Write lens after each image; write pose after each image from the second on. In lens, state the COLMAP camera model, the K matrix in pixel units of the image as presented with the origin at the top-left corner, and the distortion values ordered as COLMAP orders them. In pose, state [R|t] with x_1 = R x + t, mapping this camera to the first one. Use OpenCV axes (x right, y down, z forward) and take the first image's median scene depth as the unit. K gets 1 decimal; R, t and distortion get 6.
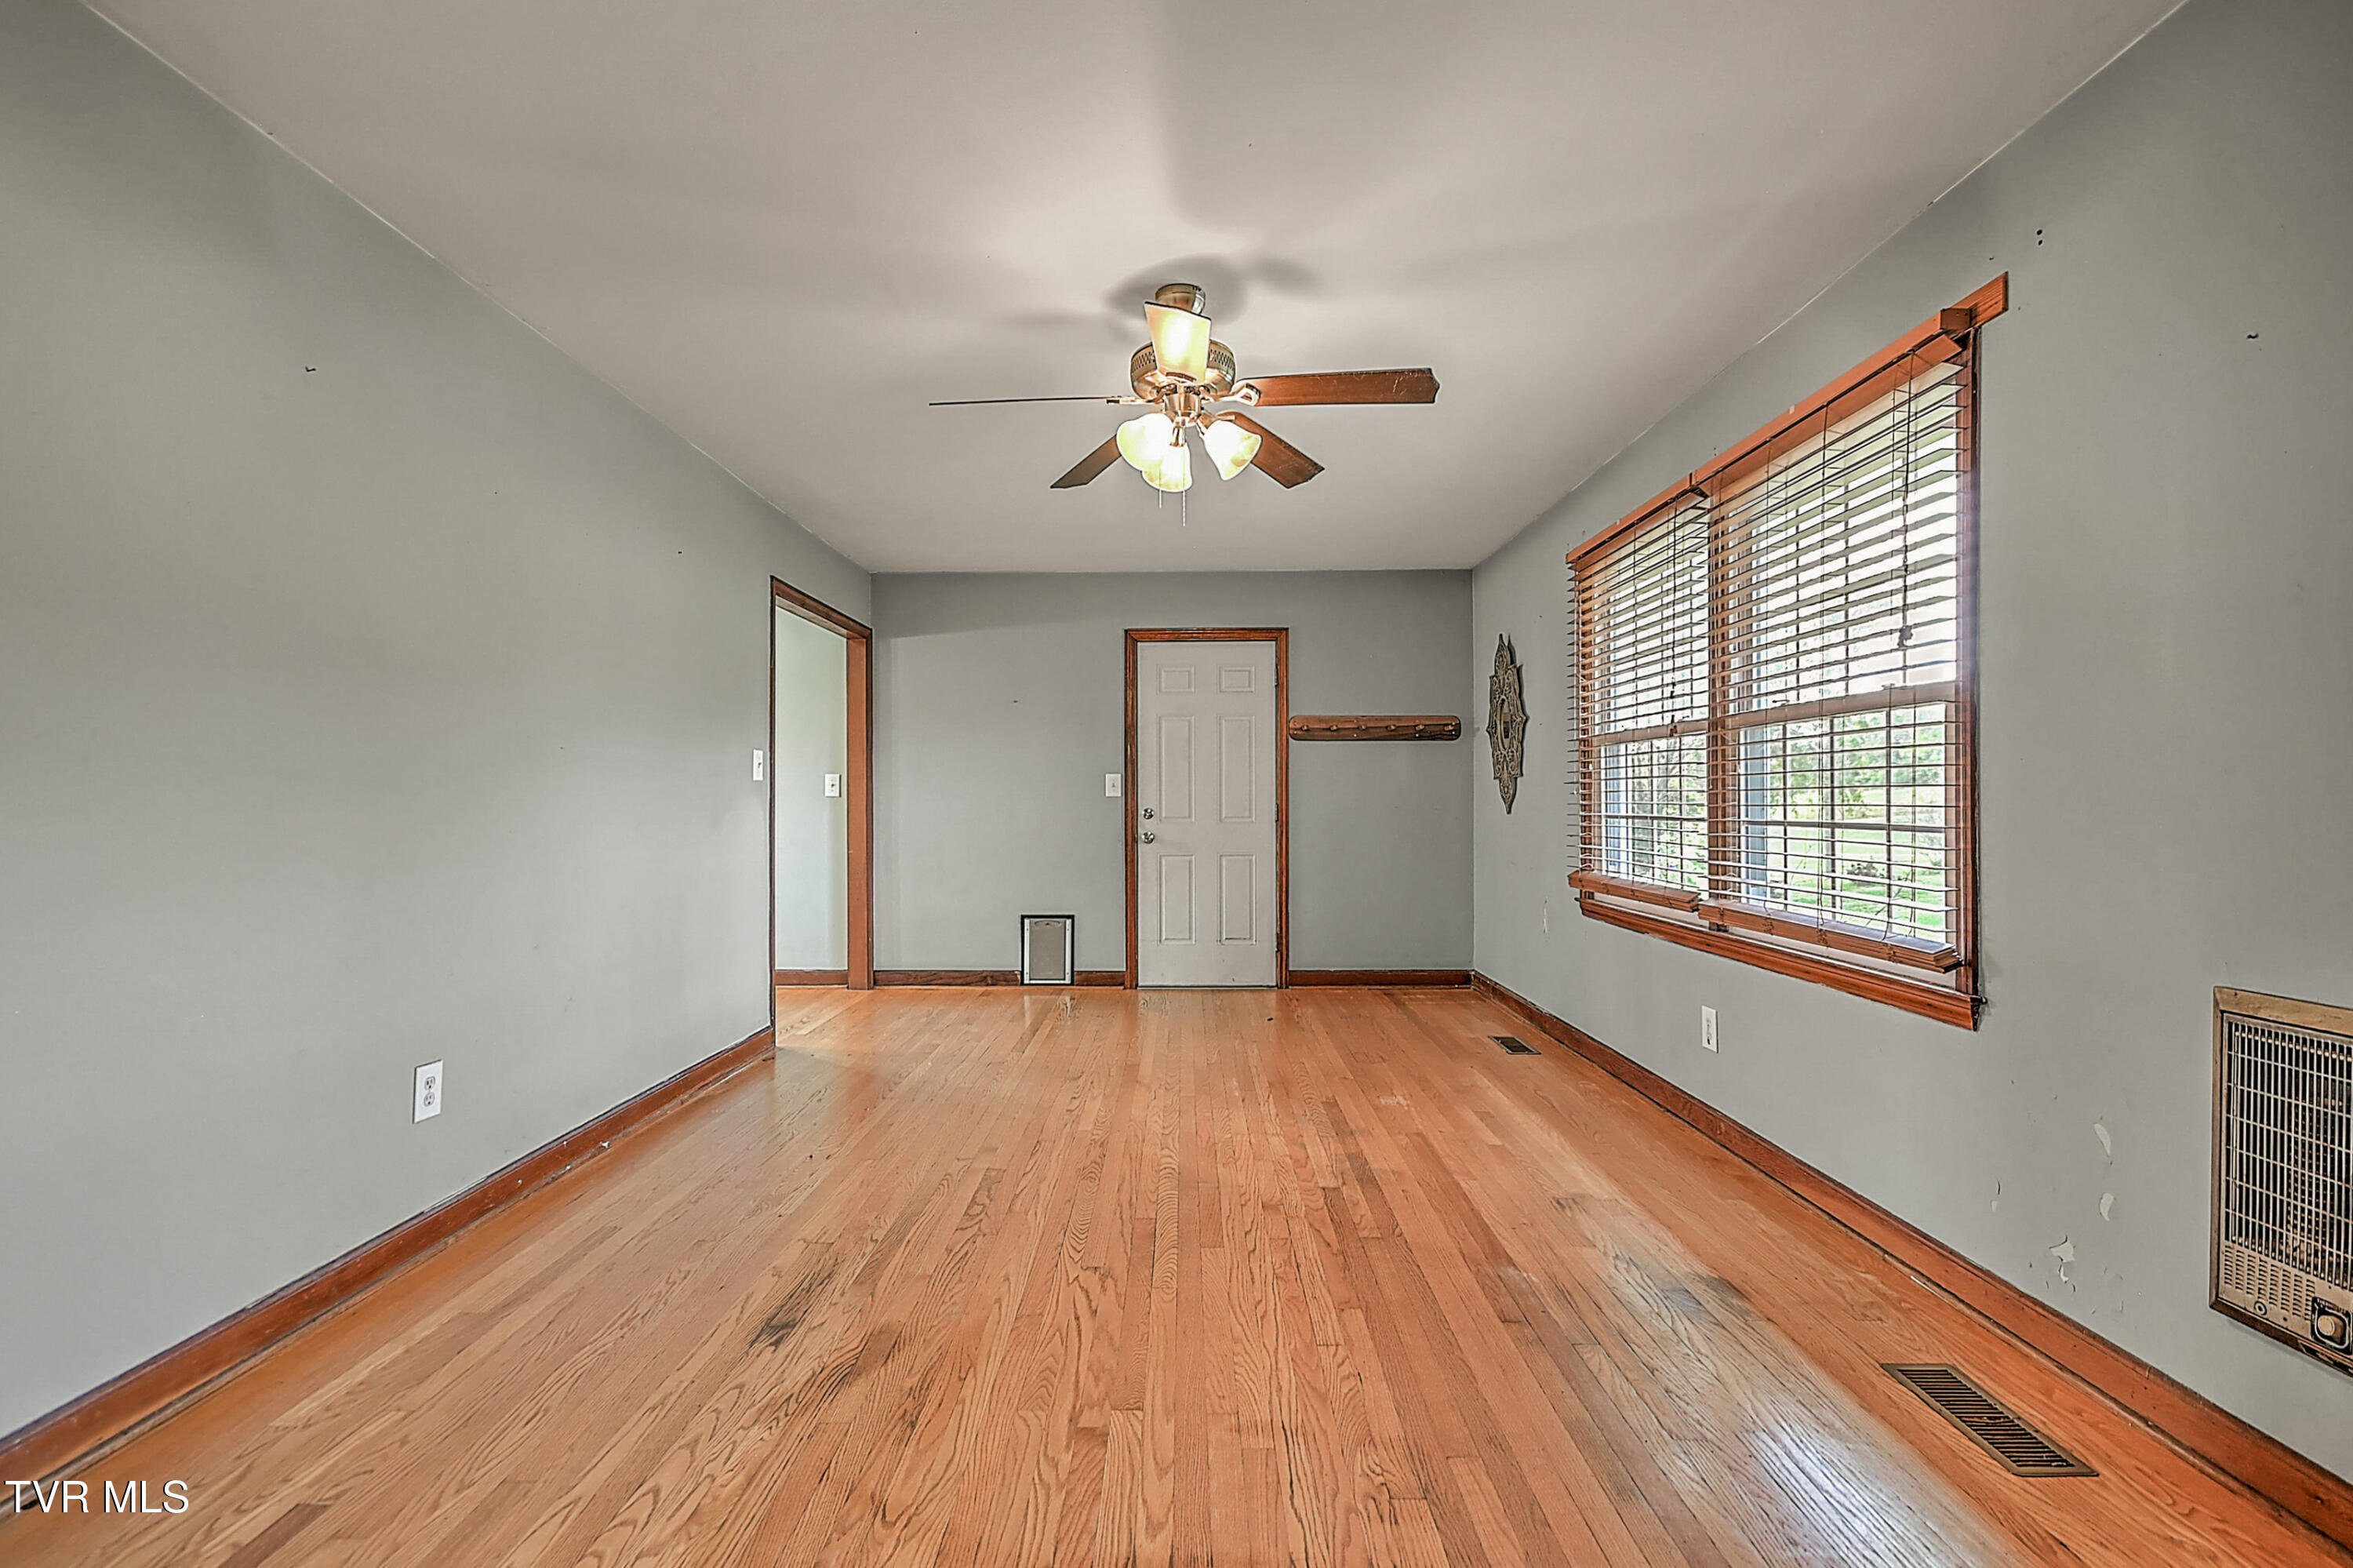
lens RADIAL K [[1037.9, 0, 1177.2], [0, 1037.9, 795.4], [0, 0, 1]] dist [0.001003, -0.000113]
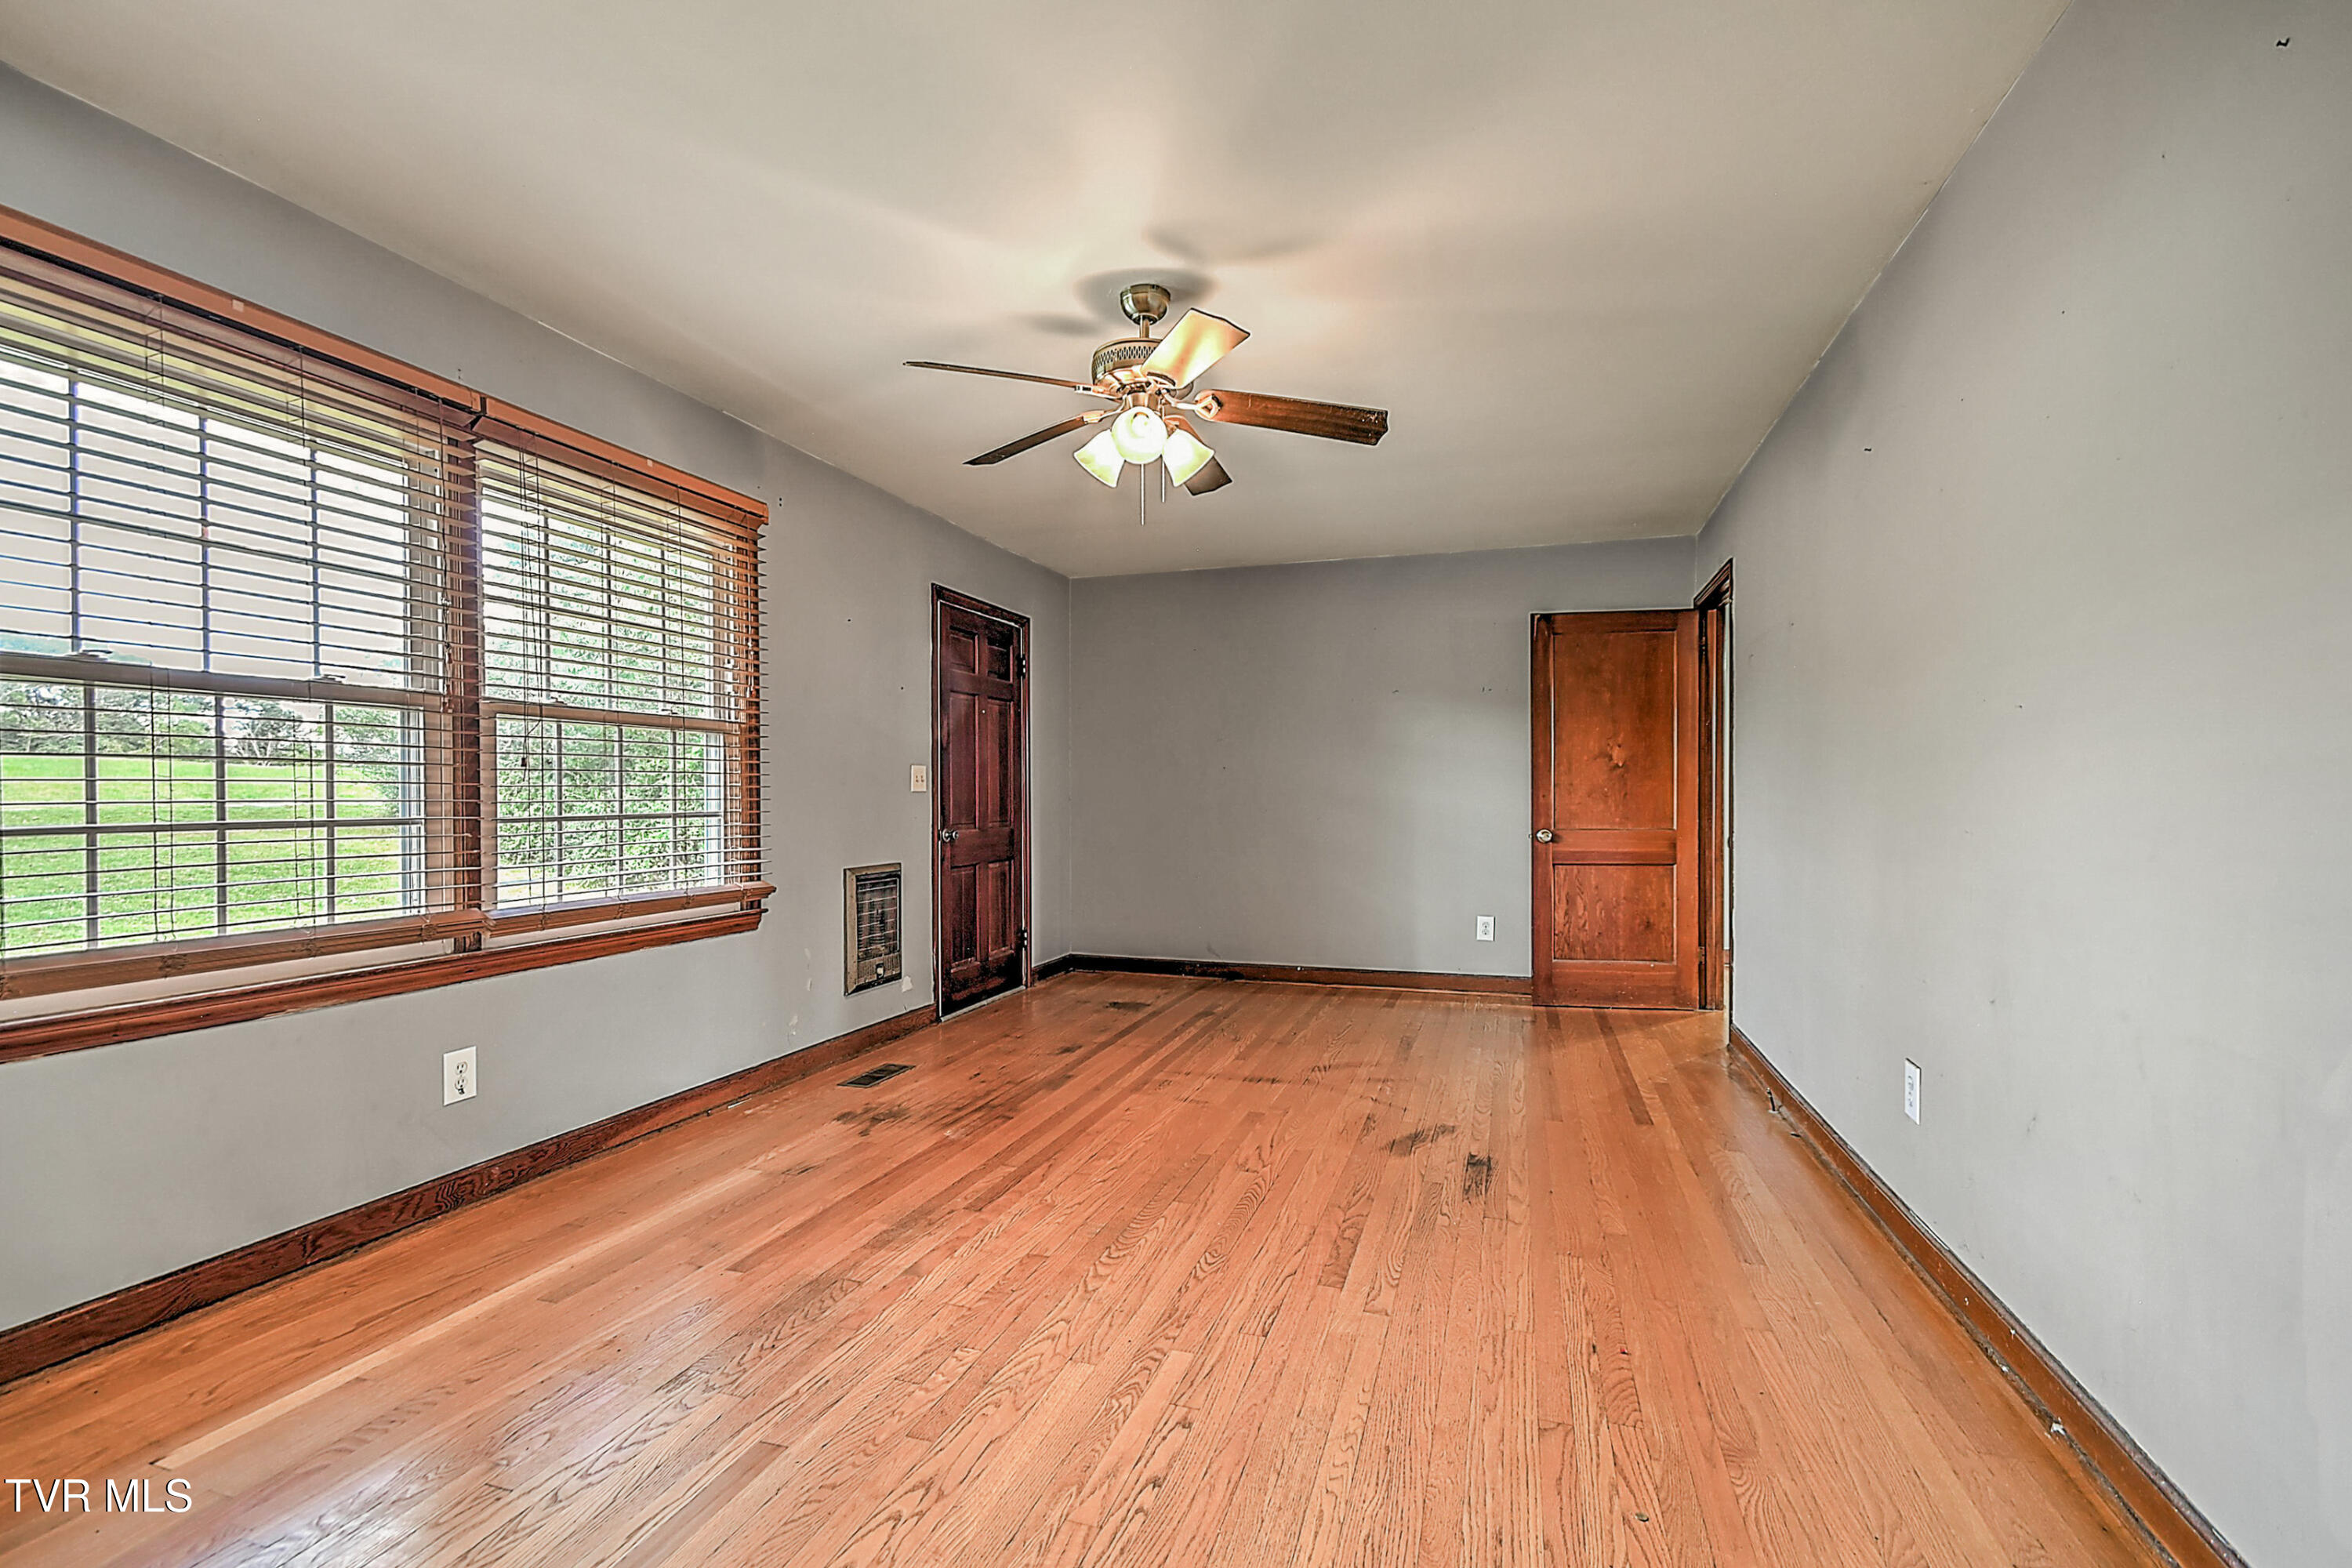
lens RADIAL K [[1037.4, 0, 1176.7], [0, 1037.4, 795.4], [0, 0, 1]] dist [0.001003, -0.000113]
pose [[-0.953386, 0.001509, 0.301748, -0.337187], [-0.000491, 0.999978, -0.006553, 0.013513], [-0.301752, -0.006396, -0.953365, 2.000574]]
